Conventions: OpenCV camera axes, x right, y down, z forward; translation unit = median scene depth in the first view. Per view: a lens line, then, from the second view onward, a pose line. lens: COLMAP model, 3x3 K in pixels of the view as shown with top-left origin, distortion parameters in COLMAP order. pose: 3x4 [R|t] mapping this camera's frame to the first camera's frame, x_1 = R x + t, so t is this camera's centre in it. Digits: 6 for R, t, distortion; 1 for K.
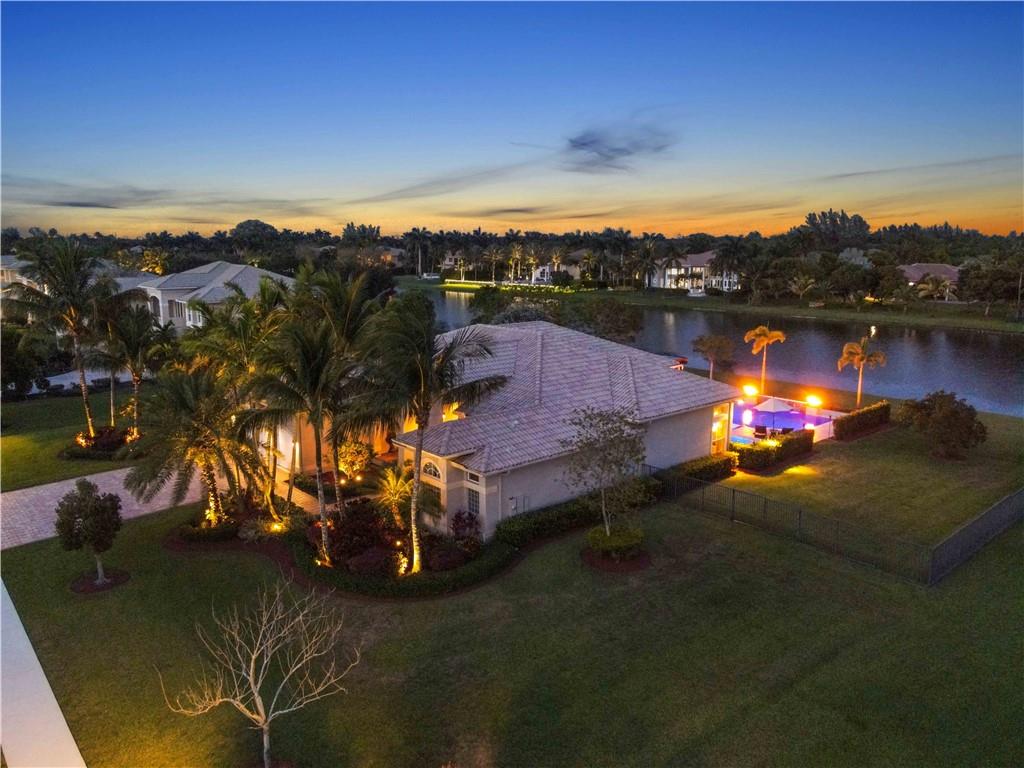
lens RADIAL K [[743.0, 0, 512.0], [0, 743.0, 384.0], [0, 0, 1]] dist [0.042190, 0.000311]
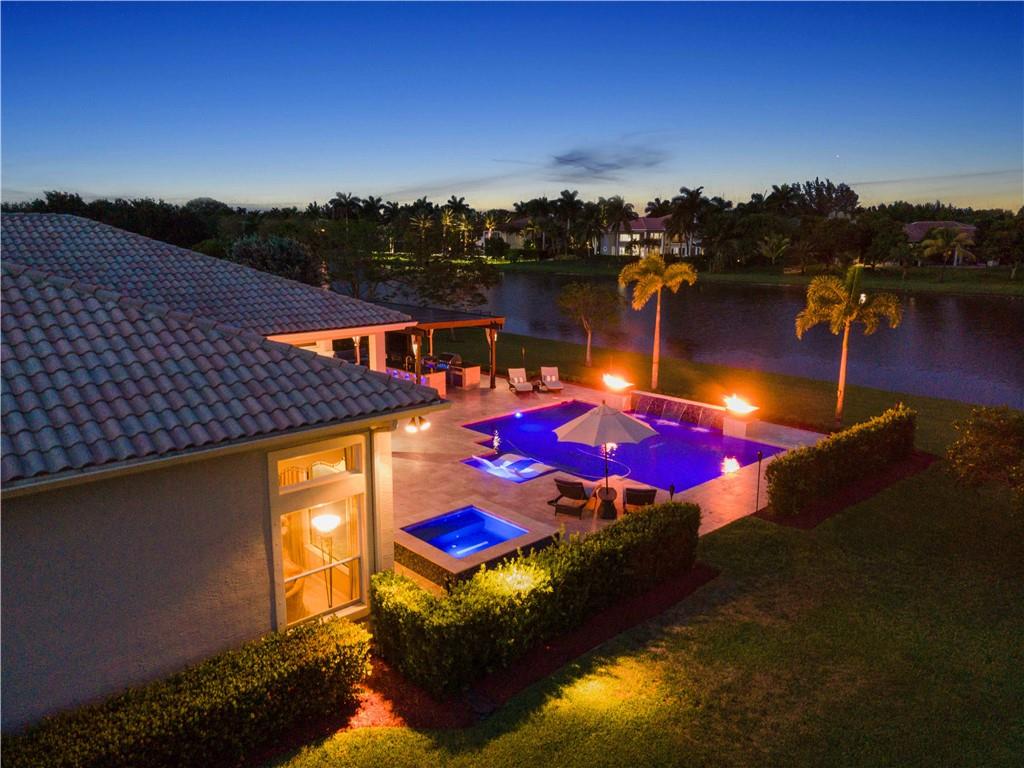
lens RADIAL K [[743.0, 0, 512.0], [0, 743.0, 384.0], [0, 0, 1]] dist [0.042190, 0.000311]
pose [[0.999904, -0.003893, 0.013310, 0.100189], [0.003701, 0.999889, 0.014430, 0.001121], [-0.013364, -0.014380, 0.999807, 0.213588]]
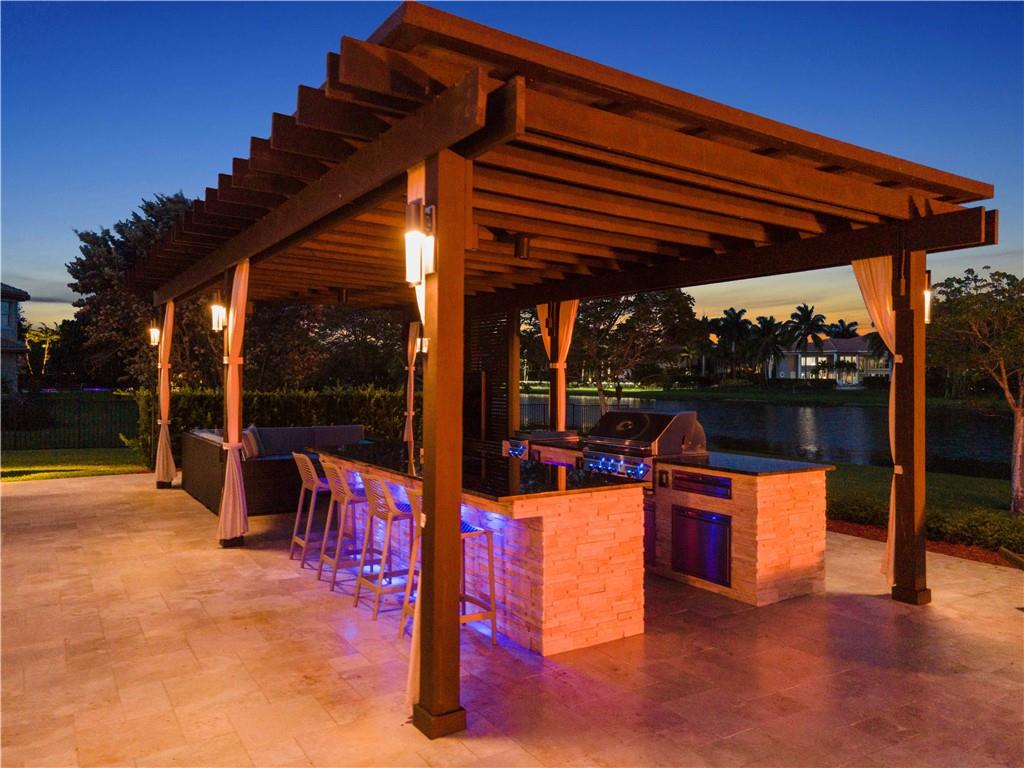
lens RADIAL K [[743.0, 0, 512.0], [0, 743.0, 384.0], [0, 0, 1]] dist [0.042190, 0.000311]
pose [[0.985375, 0.008069, -0.170209, 0.084278], [-0.038611, 0.983470, -0.176905, 0.002146], [0.165968, 0.180889, 0.969399, 0.386900]]
